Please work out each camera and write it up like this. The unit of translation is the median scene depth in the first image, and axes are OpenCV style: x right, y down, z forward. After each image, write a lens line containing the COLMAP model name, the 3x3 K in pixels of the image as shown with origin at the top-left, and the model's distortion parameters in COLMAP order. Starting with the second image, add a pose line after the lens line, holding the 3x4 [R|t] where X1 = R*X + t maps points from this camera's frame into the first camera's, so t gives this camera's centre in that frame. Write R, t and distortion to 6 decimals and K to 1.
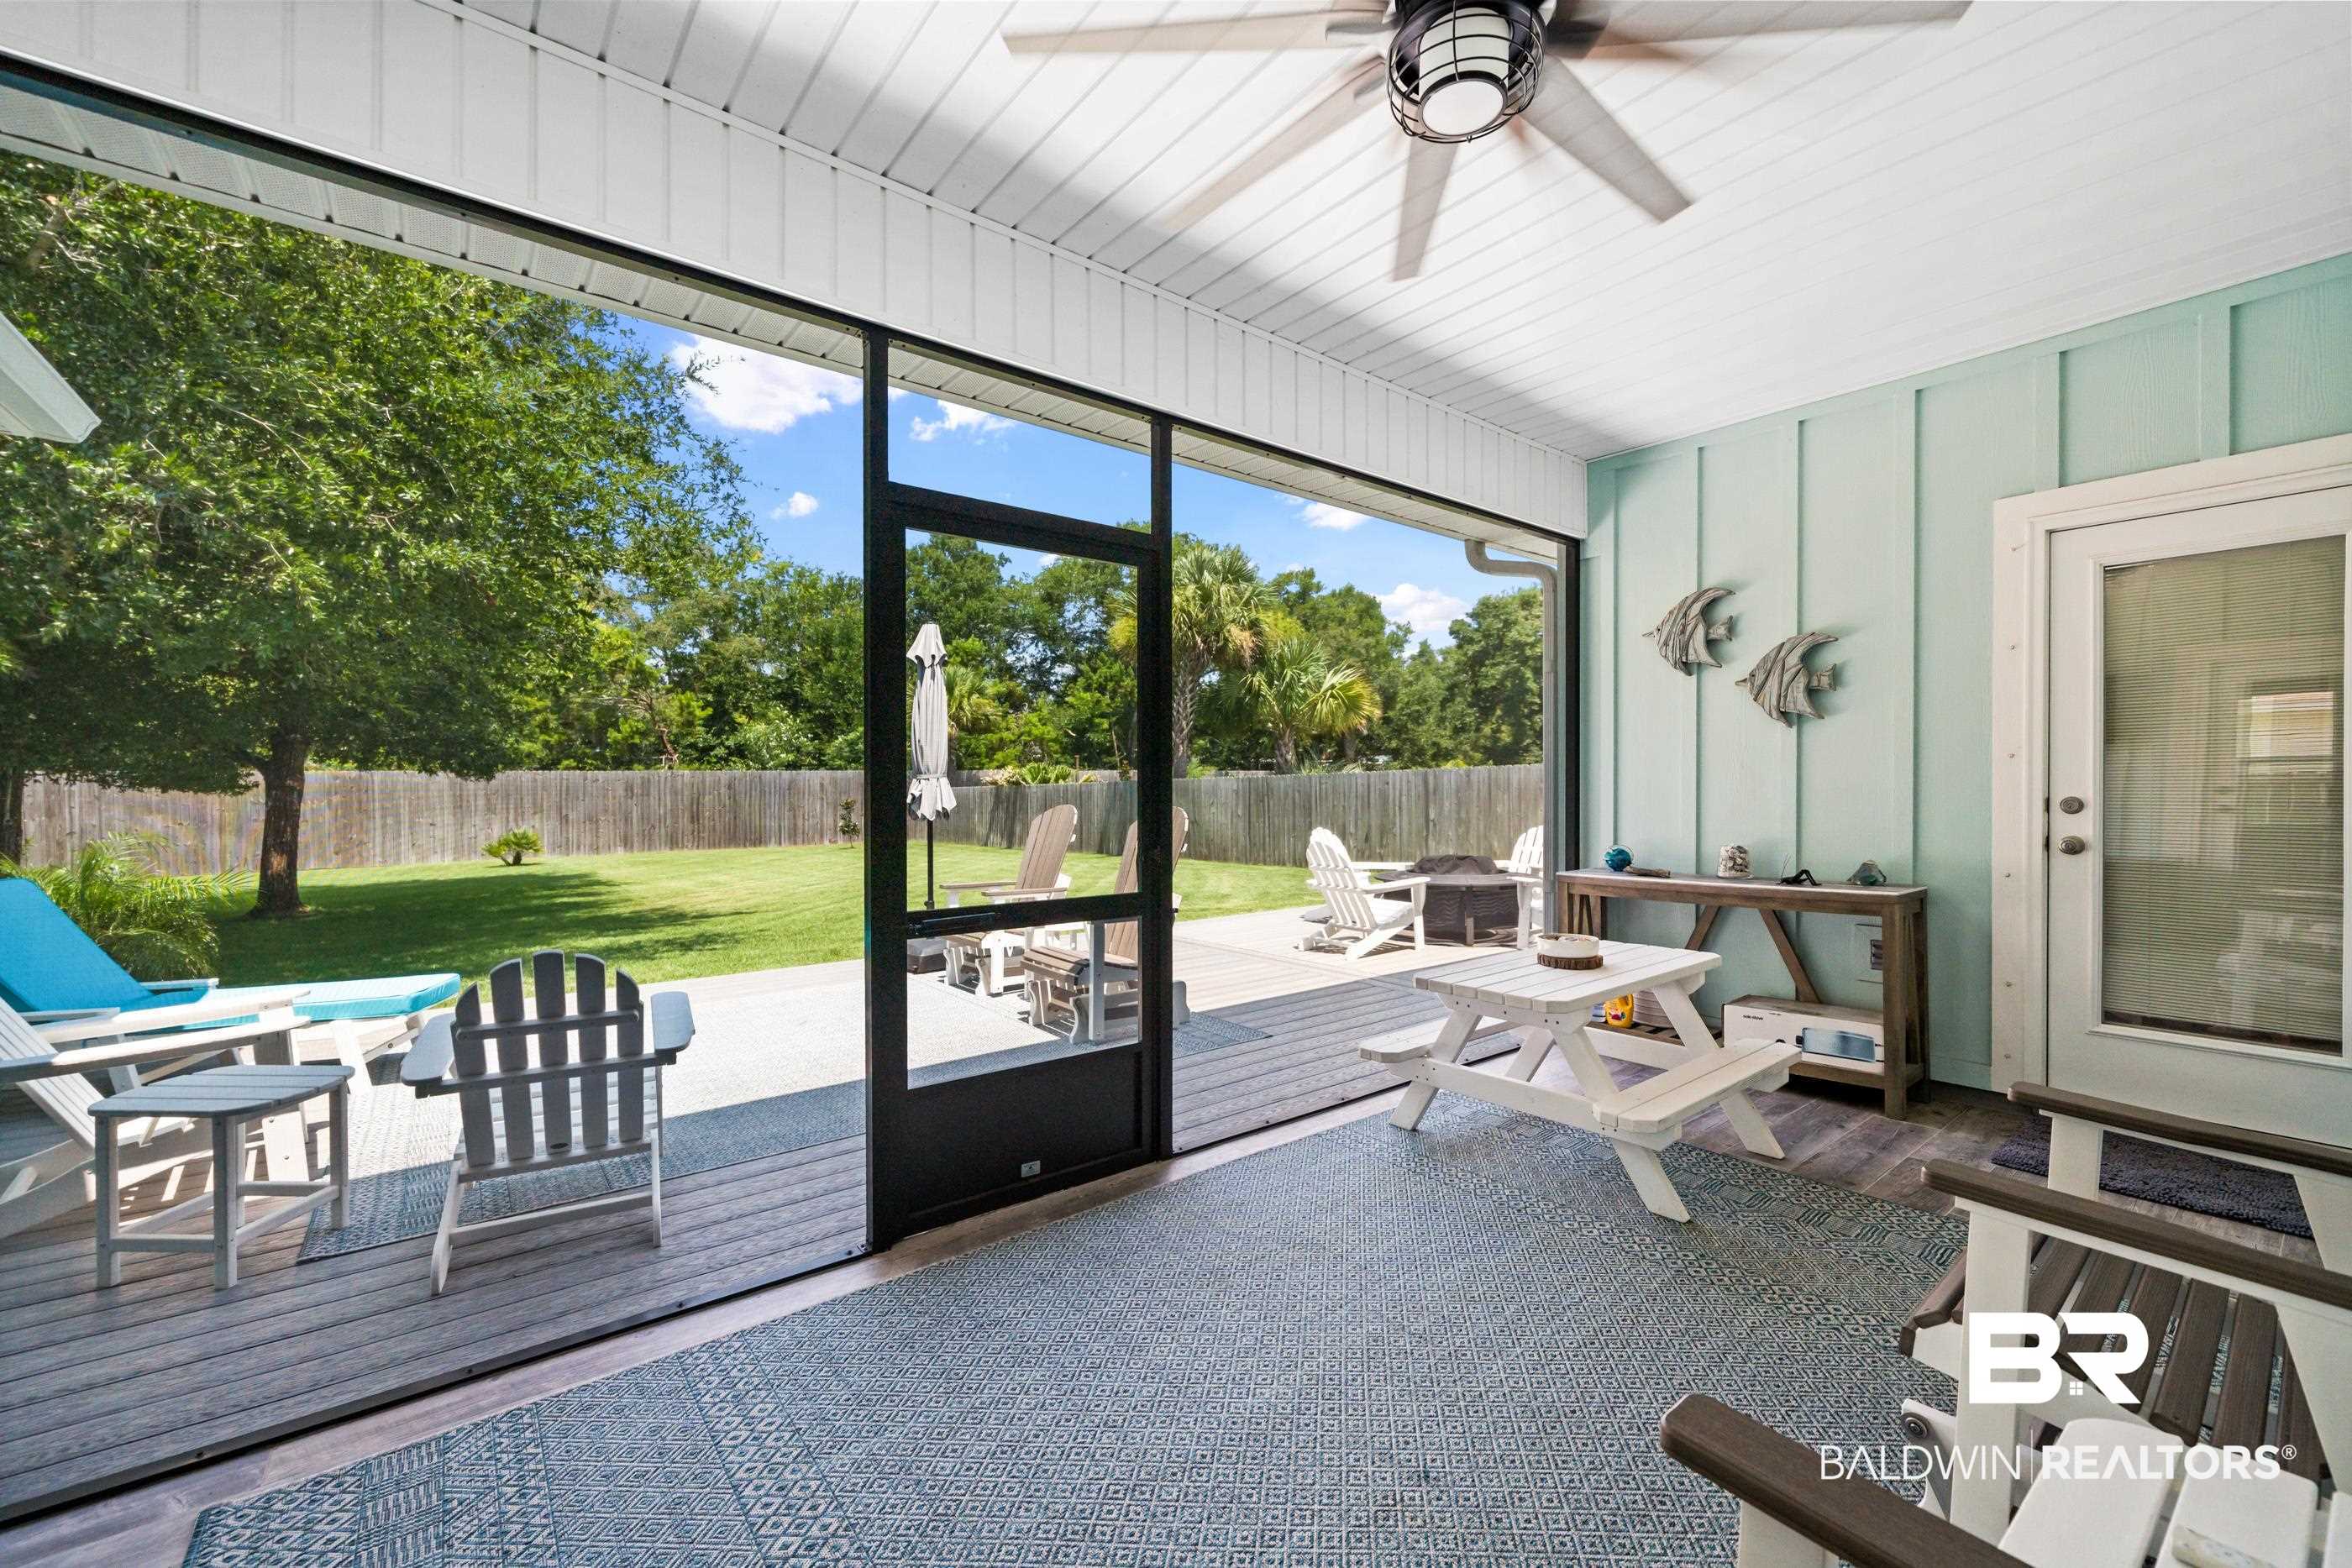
lens RADIAL K [[940.9, 0, 1181.9], [0, 940.9, 798.6], [0, 0, 1]] dist [-0.003907, 0.000597]
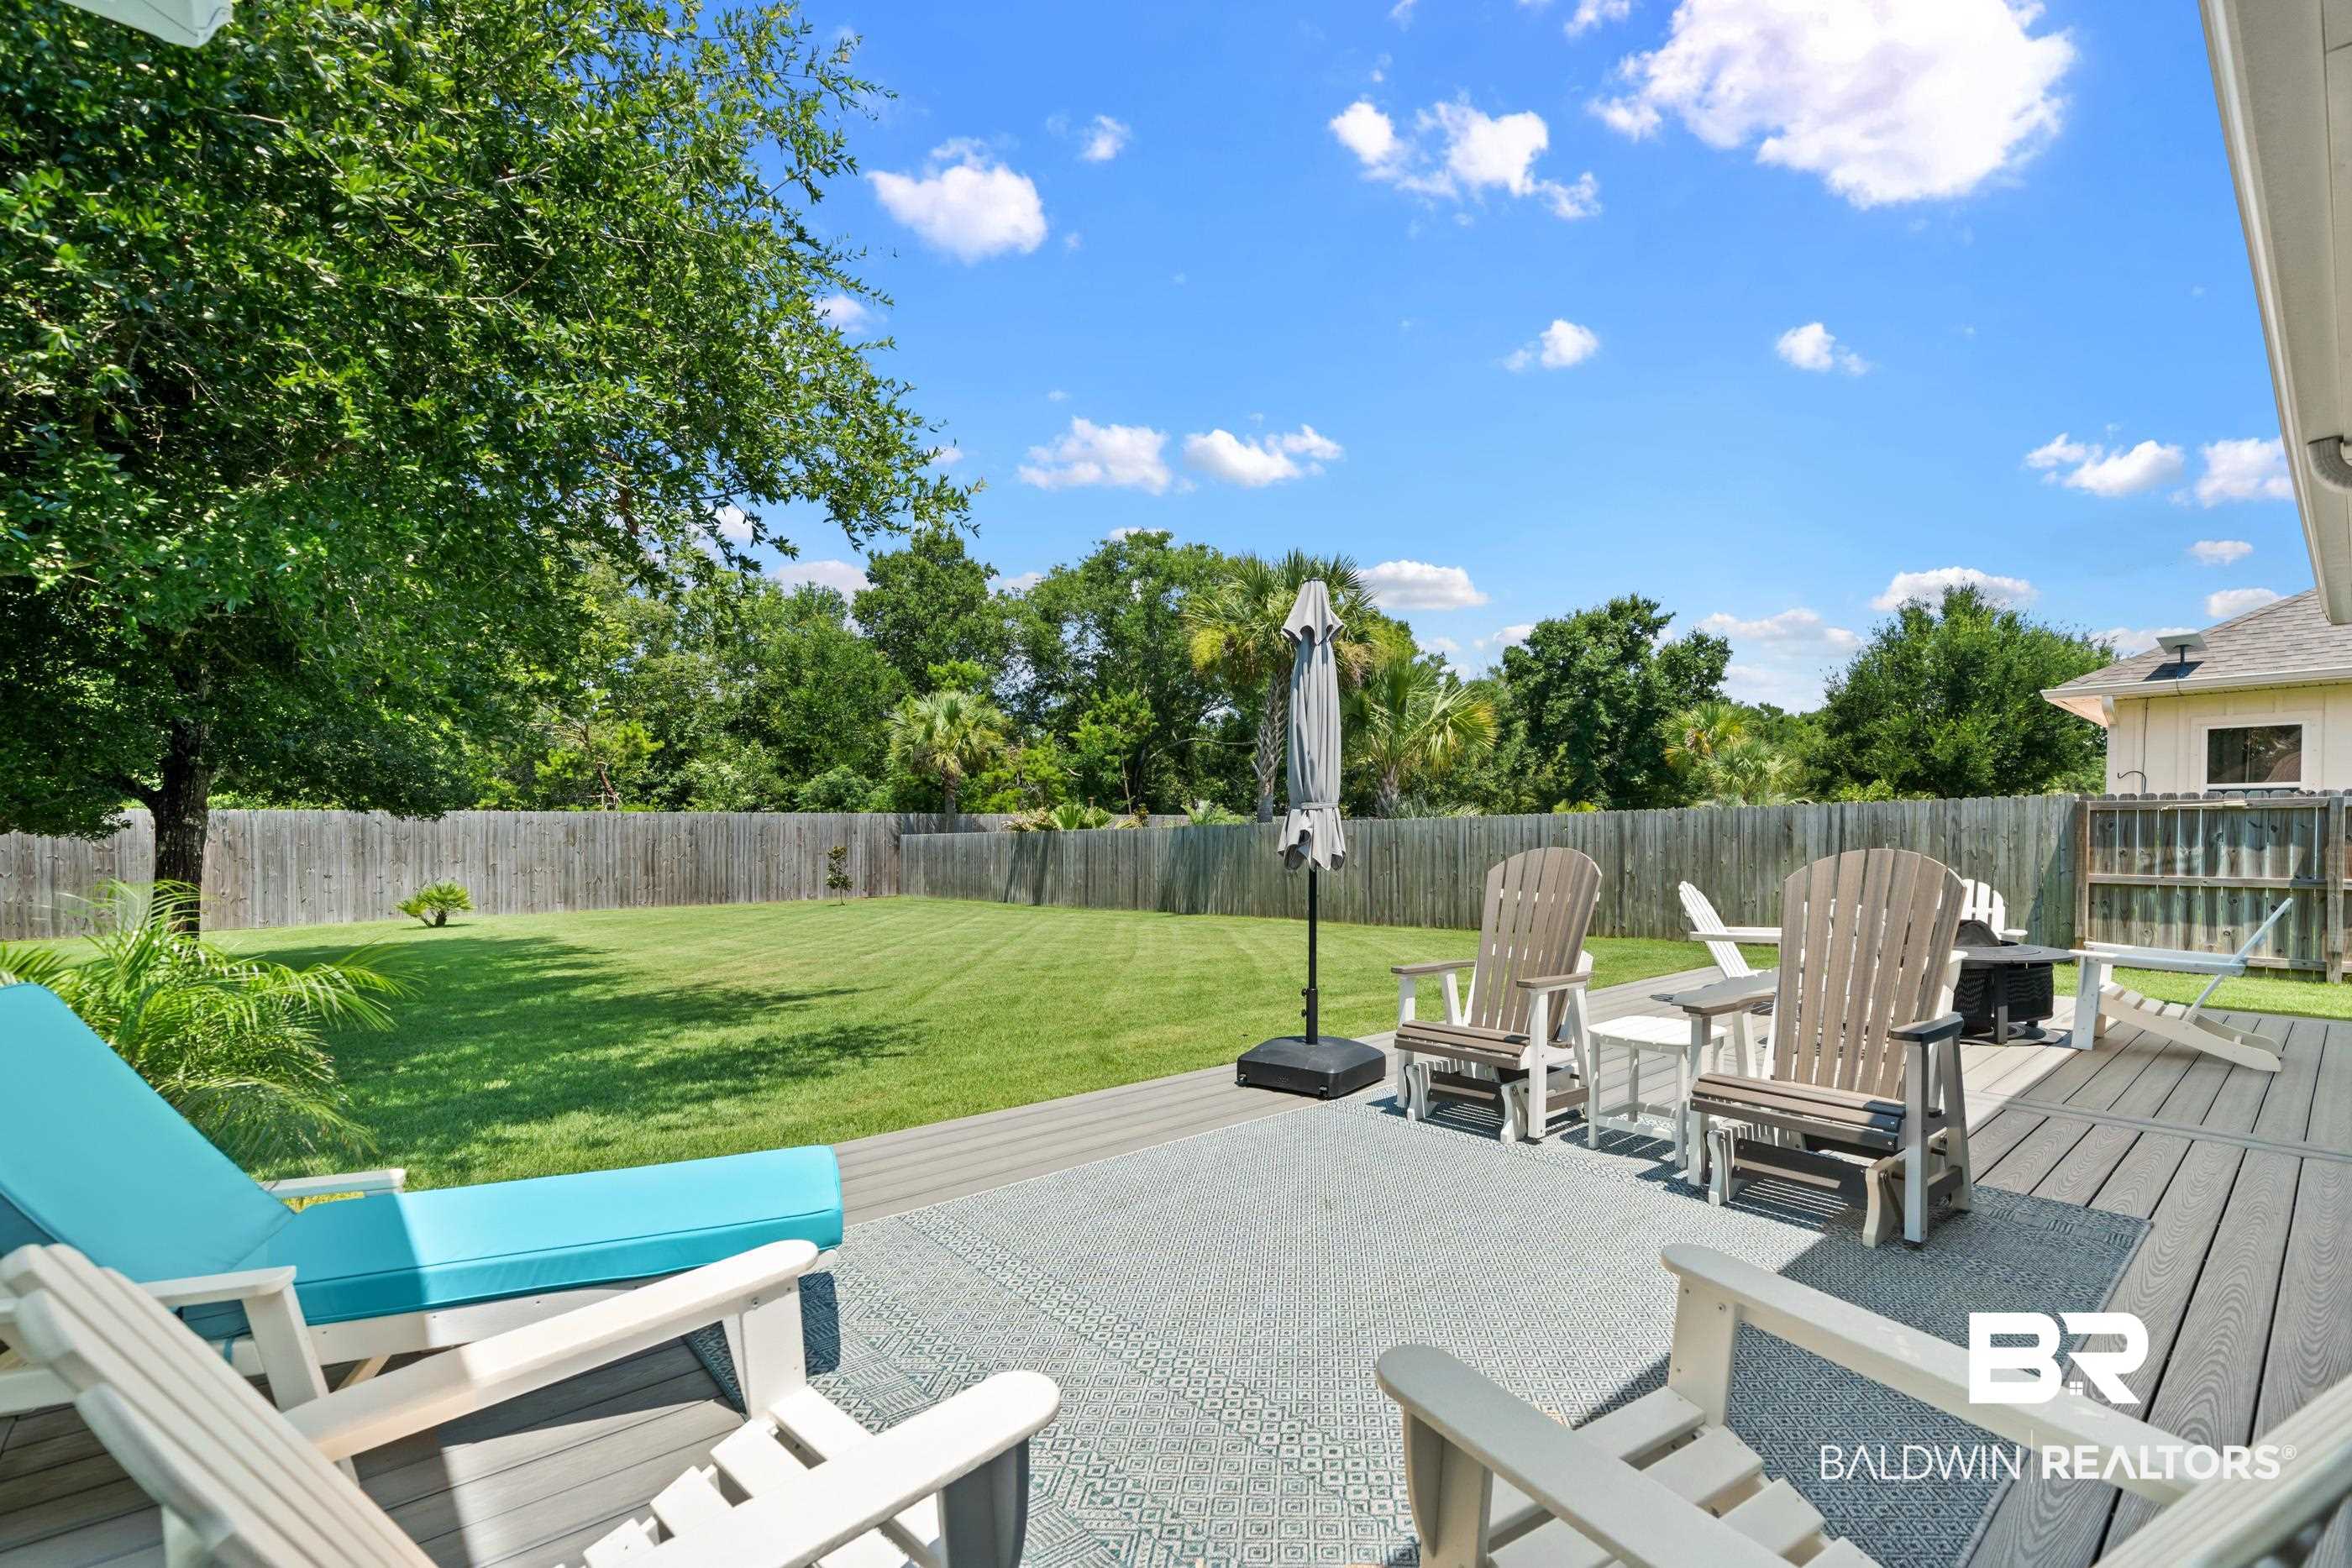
lens RADIAL K [[1028.1, 0, 1195.0], [0, 1028.1, 873.7], [0, 0, 1]] dist [0.005007, -0.000533]
pose [[0.998253, 0.000609, 0.059075, -0.085474], [-0.002030, 0.999710, 0.023991, 0.001729], [-0.059044, -0.024069, 0.997965, 0.057273]]
